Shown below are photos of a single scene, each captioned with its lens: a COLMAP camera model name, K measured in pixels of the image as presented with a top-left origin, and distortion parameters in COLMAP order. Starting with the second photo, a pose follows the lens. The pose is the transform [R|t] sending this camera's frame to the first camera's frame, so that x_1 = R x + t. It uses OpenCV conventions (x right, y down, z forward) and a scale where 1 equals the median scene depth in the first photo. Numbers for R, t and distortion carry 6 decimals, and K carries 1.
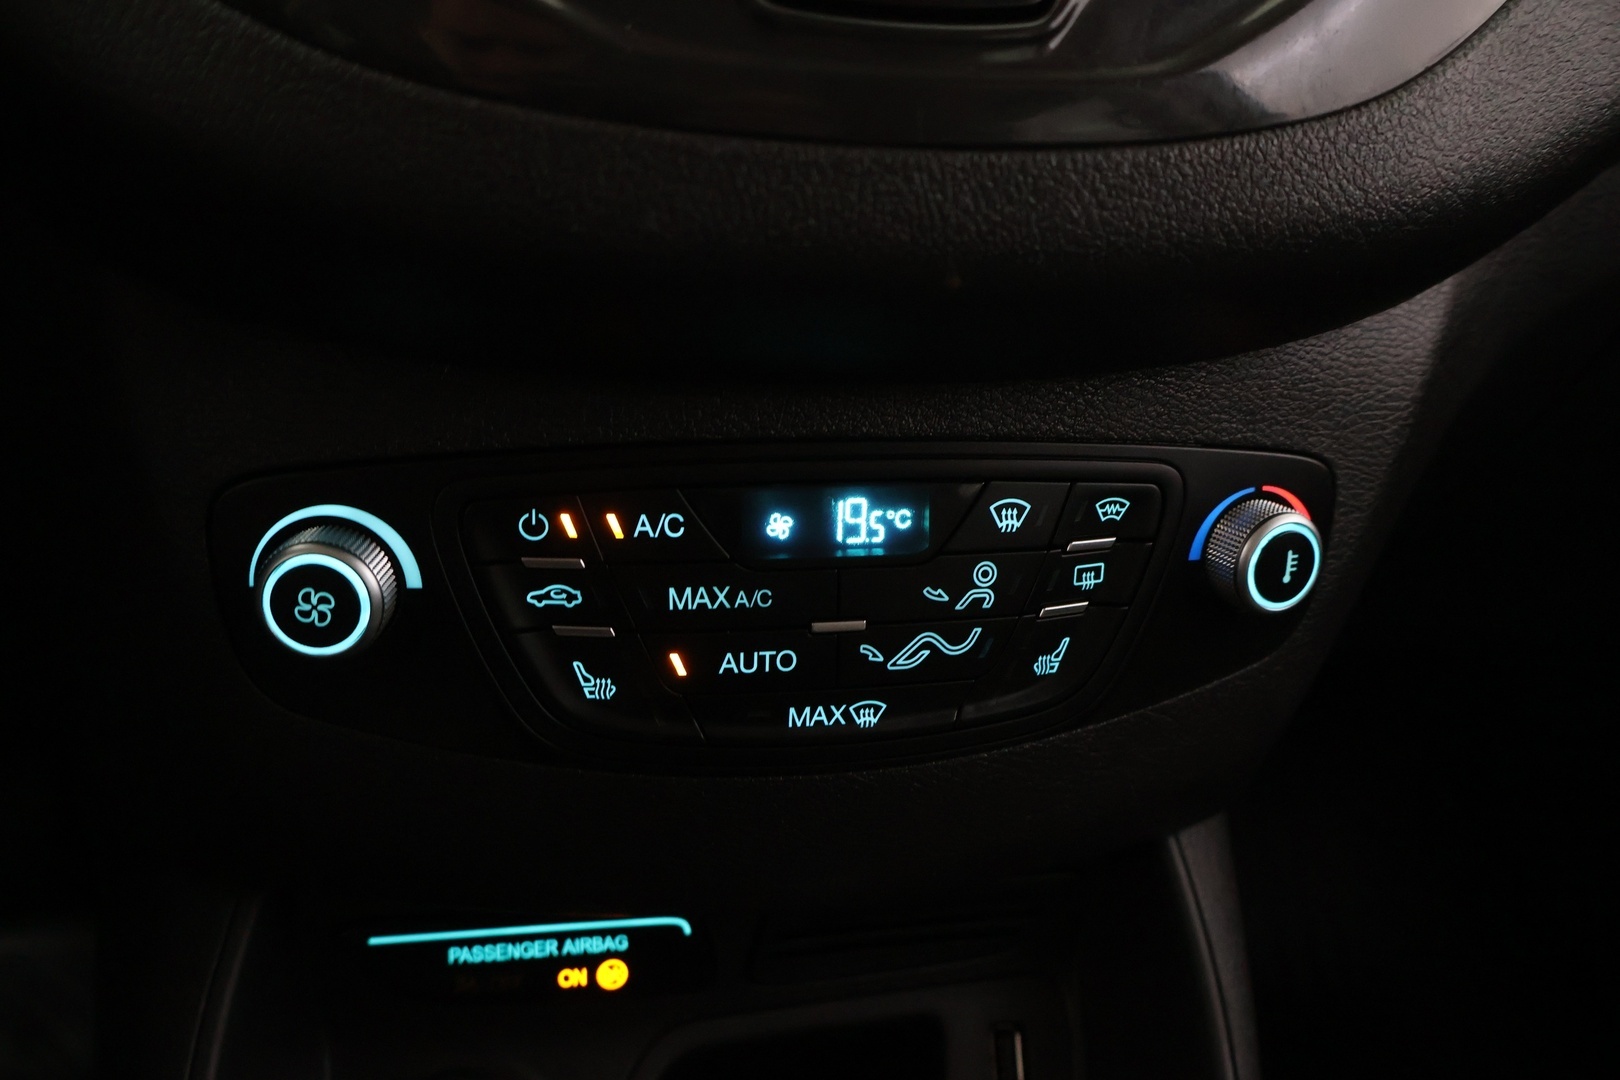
lens RADIAL K [[1350.1, 0, 810.0], [0, 1350.1, 540.0], [0, 0, 1]] dist [-0.015003, -0.016757]
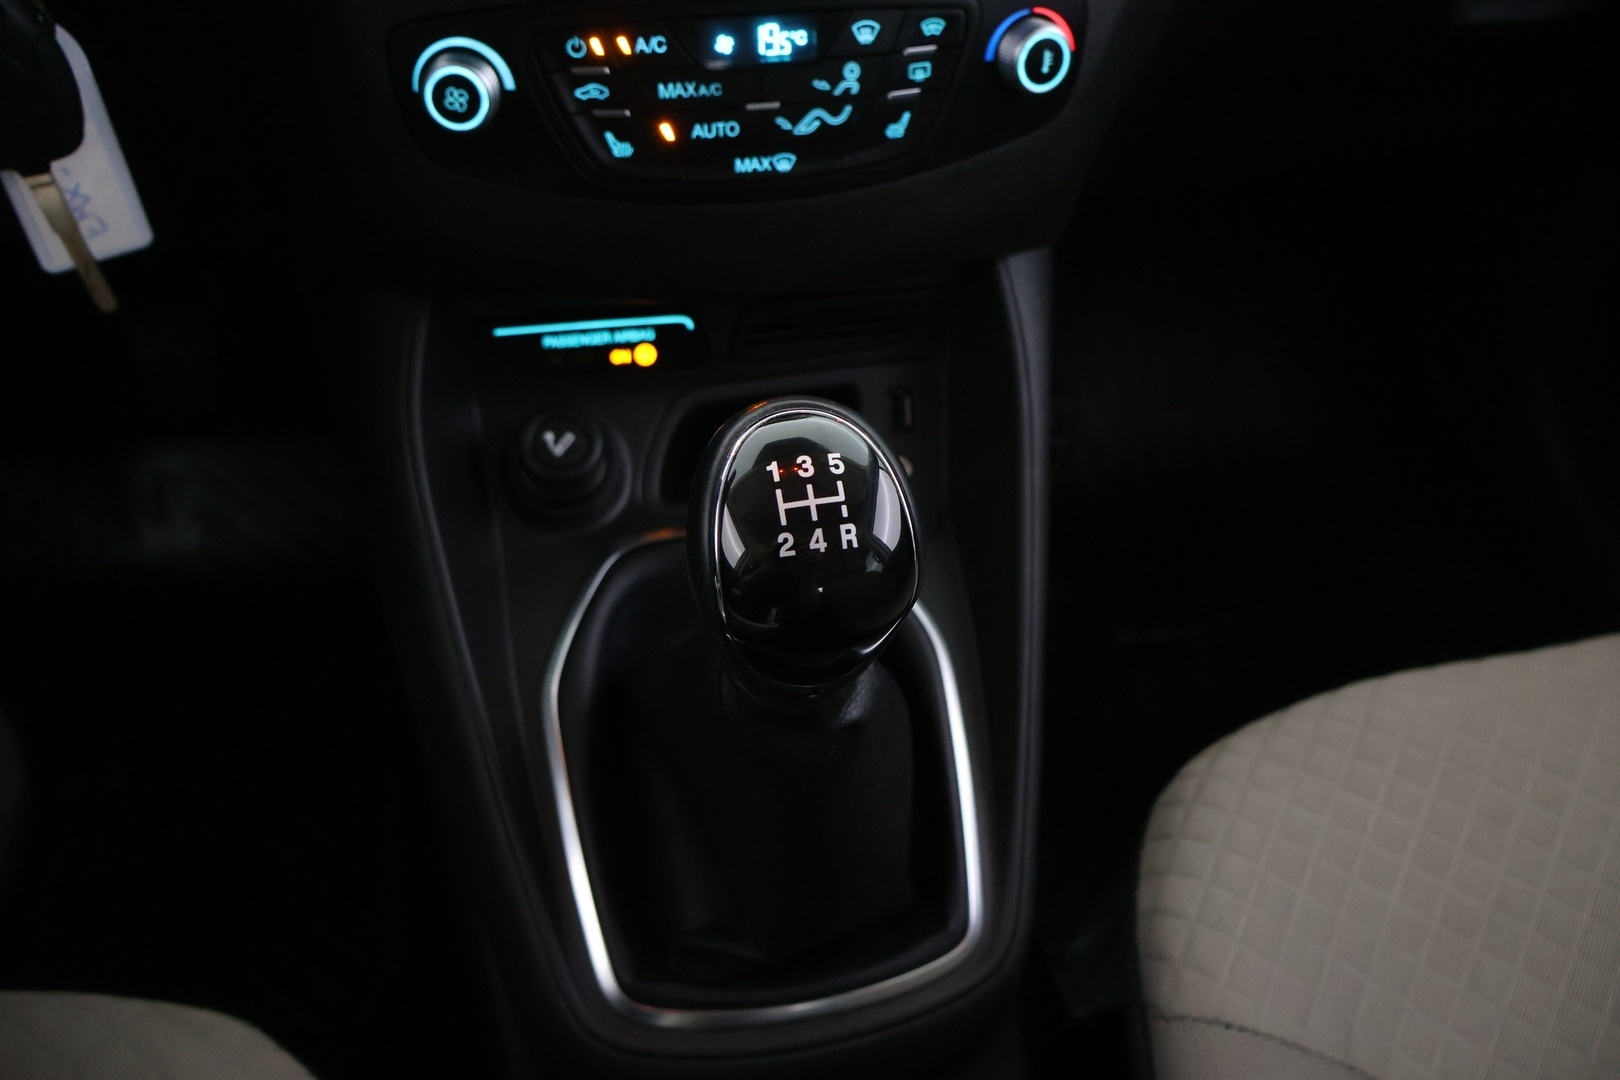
lens RADIAL K [[1331.8, 0, 810.0], [0, 1331.8, 540.0], [0, 0, 1]] dist [-0.003804, -0.002303]
pose [[0.999100, -0.028205, -0.031693, 0.113989], [0.036213, 0.956128, 0.290703, 0.097683], [0.022103, -0.291589, 0.956288, -0.711868]]
